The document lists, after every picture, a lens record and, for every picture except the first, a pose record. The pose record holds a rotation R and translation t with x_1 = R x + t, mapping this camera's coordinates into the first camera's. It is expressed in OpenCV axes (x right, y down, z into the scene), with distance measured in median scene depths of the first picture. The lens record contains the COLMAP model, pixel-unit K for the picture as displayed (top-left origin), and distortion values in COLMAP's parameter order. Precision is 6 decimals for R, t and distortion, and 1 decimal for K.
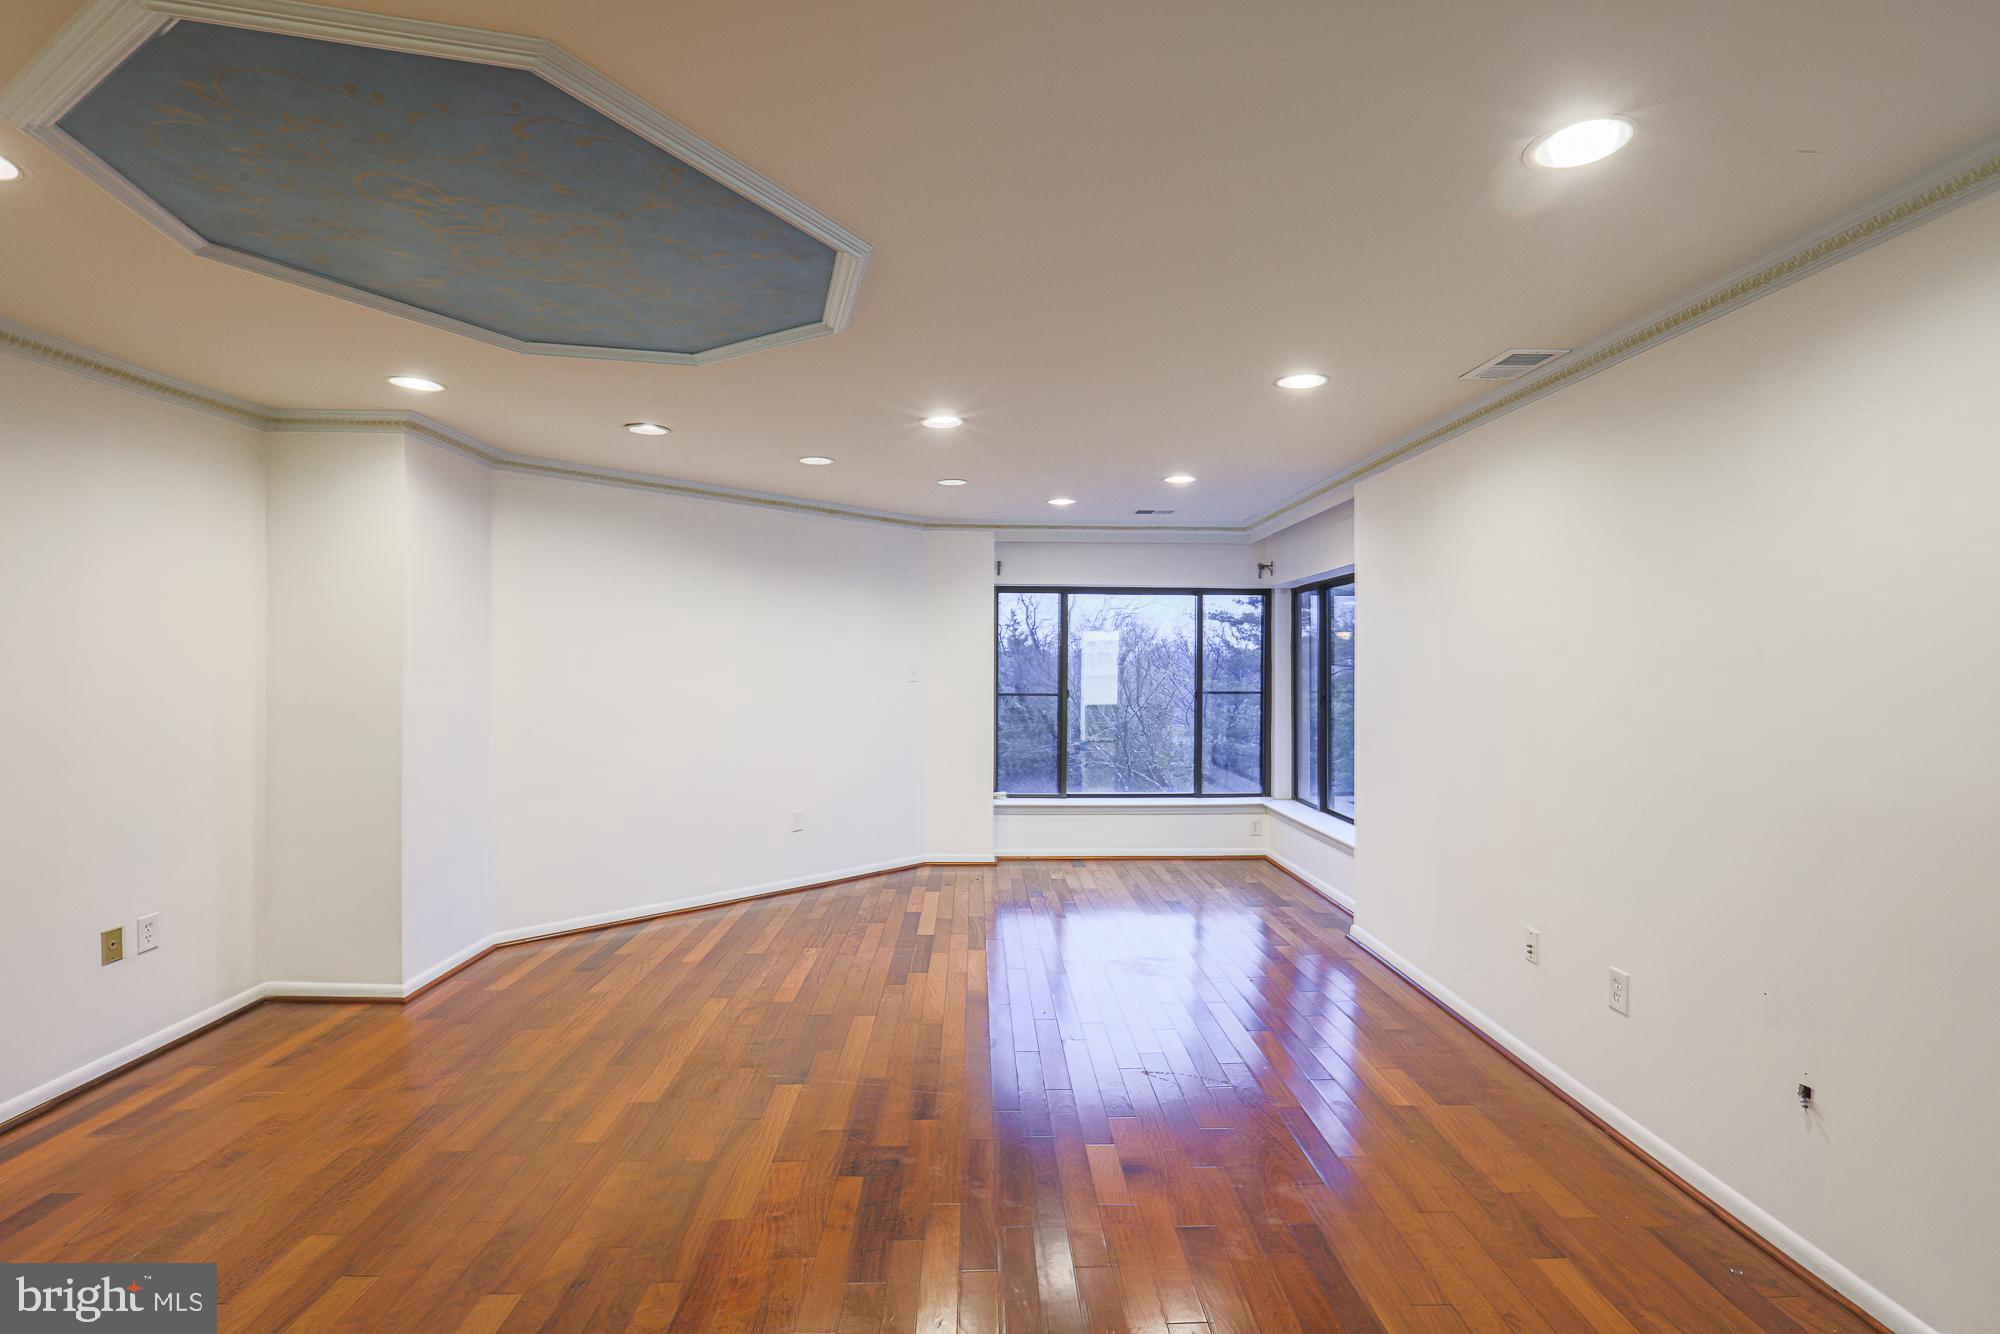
lens RADIAL K [[931.9, 0, 997.2], [0, 931.9, 641.2], [0, 0, 1]] dist [-0.048357, 0.016419]
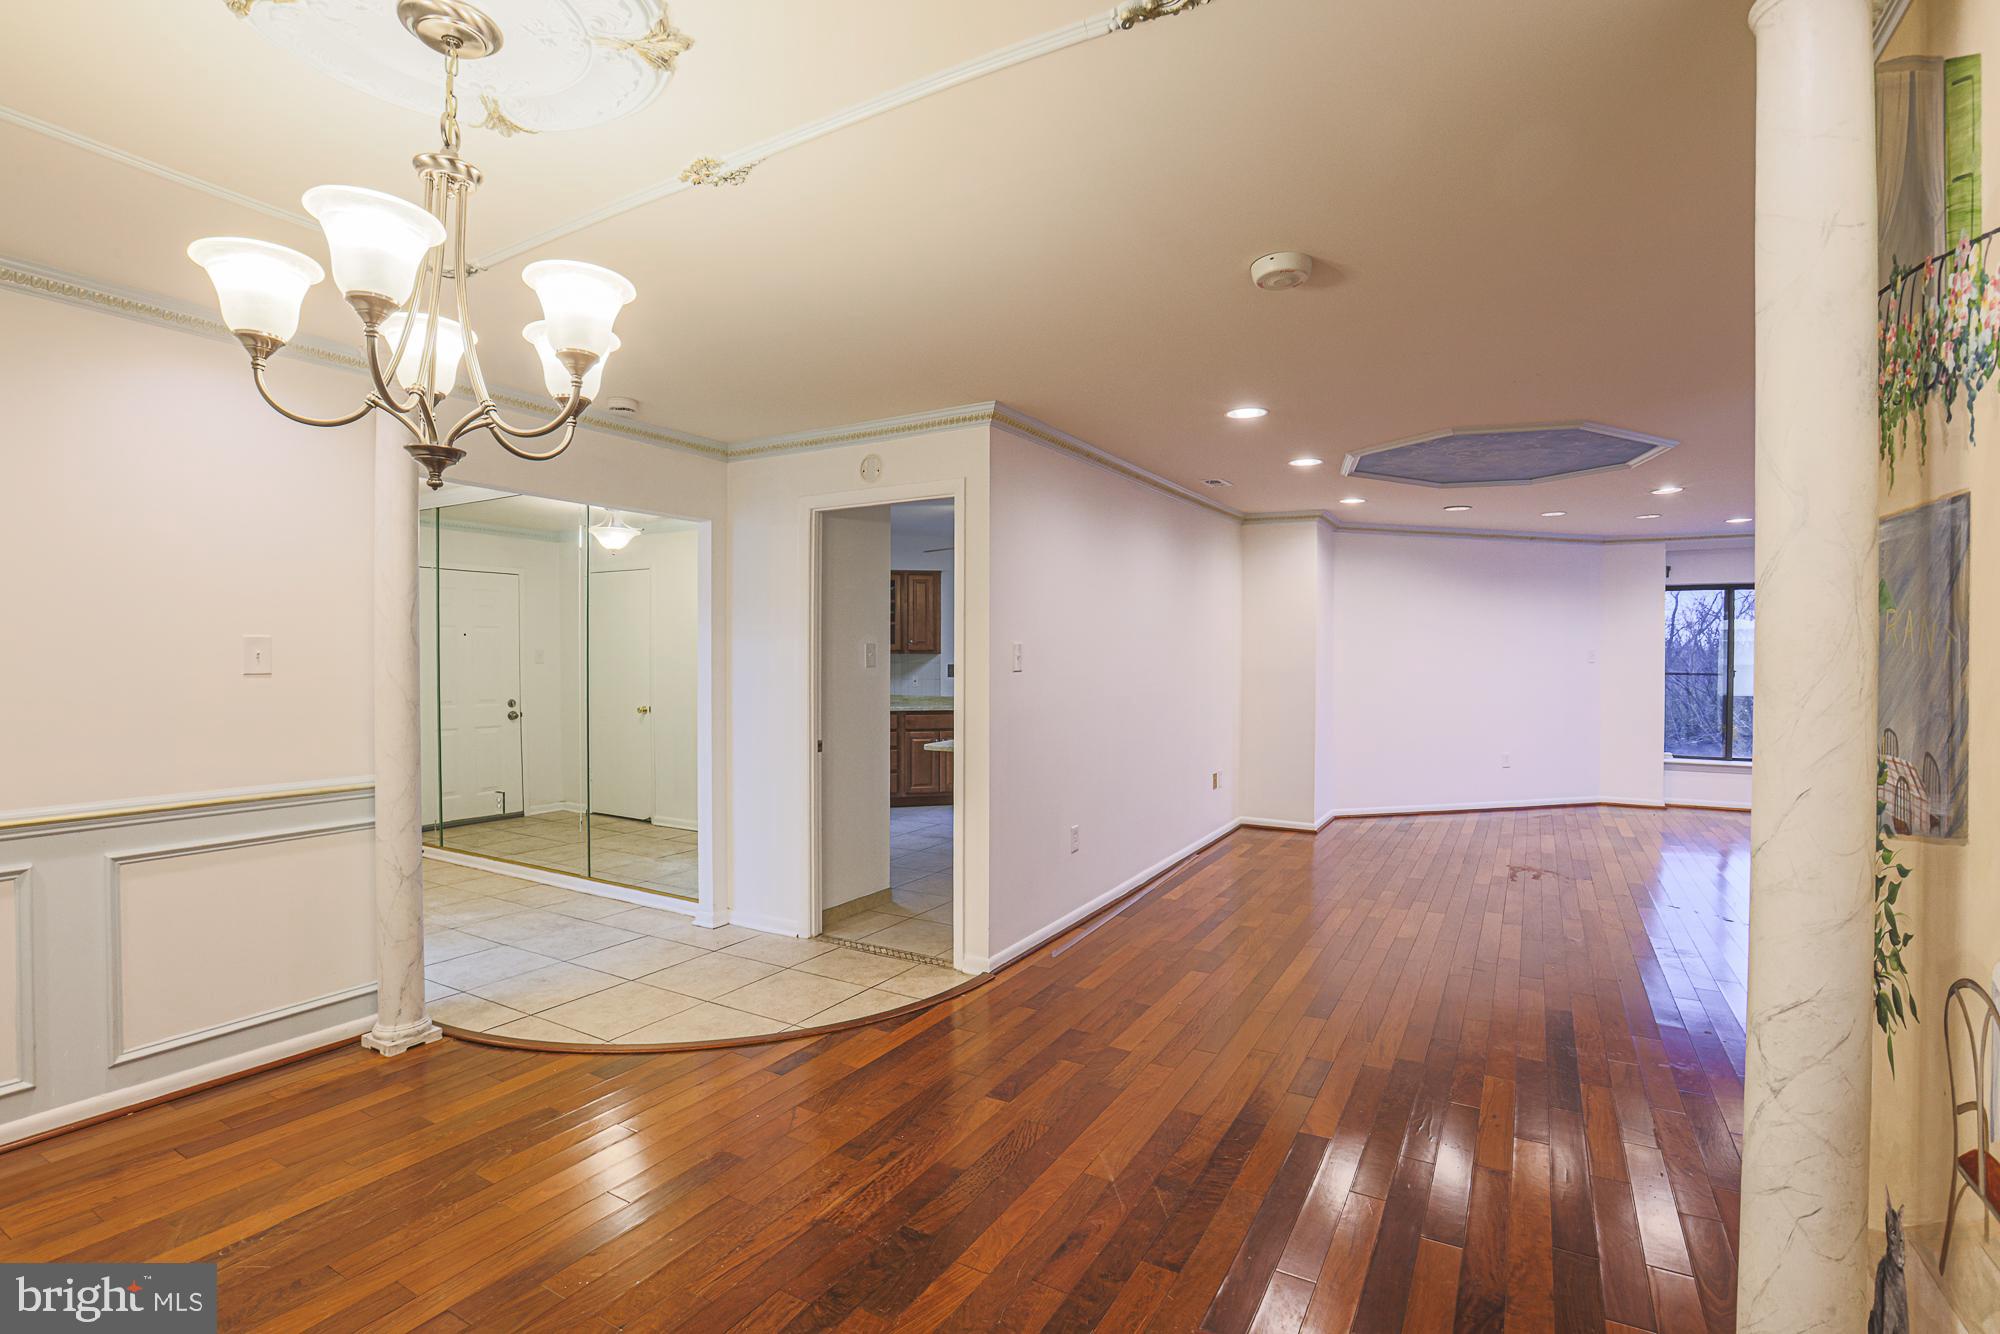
lens RADIAL K [[931.9, 0, 997.2], [0, 931.9, 641.2], [0, 0, 1]] dist [-0.048357, 0.016419]
pose [[0.851096, -0.007444, -0.524957, -0.197826], [0.012369, 0.999906, 0.005873, -0.006730], [0.524864, -0.011491, 0.851109, -0.827600]]
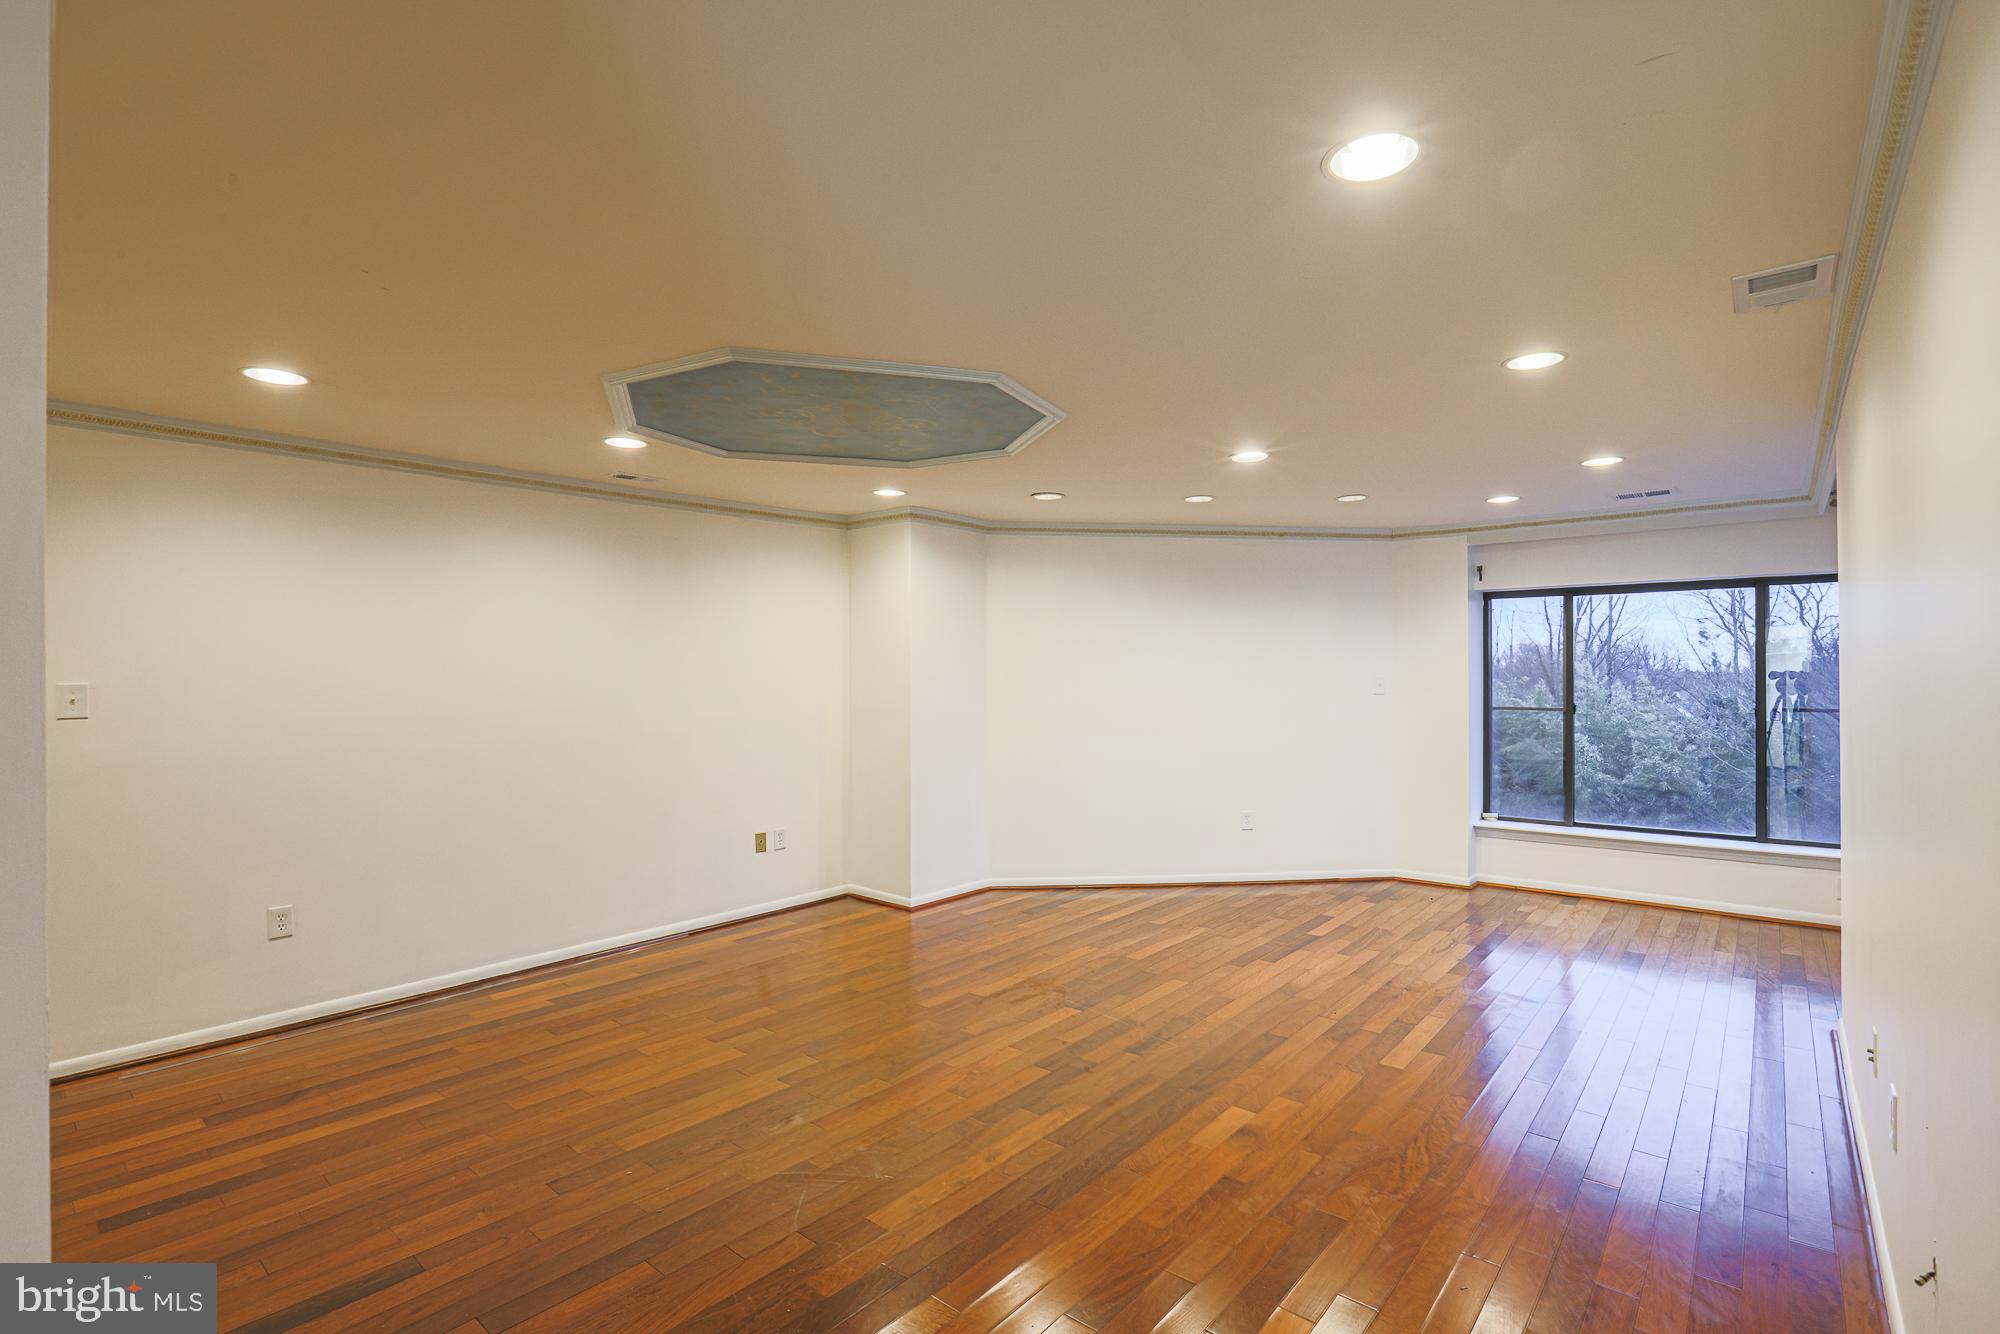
lens RADIAL K [[924.2, 0, 997.9], [0, 924.2, 673.7], [0, 0, 1]] dist [-0.049718, 0.016688]
pose [[0.747401, -0.009424, -0.664306, 0.405120], [0.022957, 0.999669, 0.011647, 0.000457], [0.663977, -0.023955, 0.747370, -0.005859]]
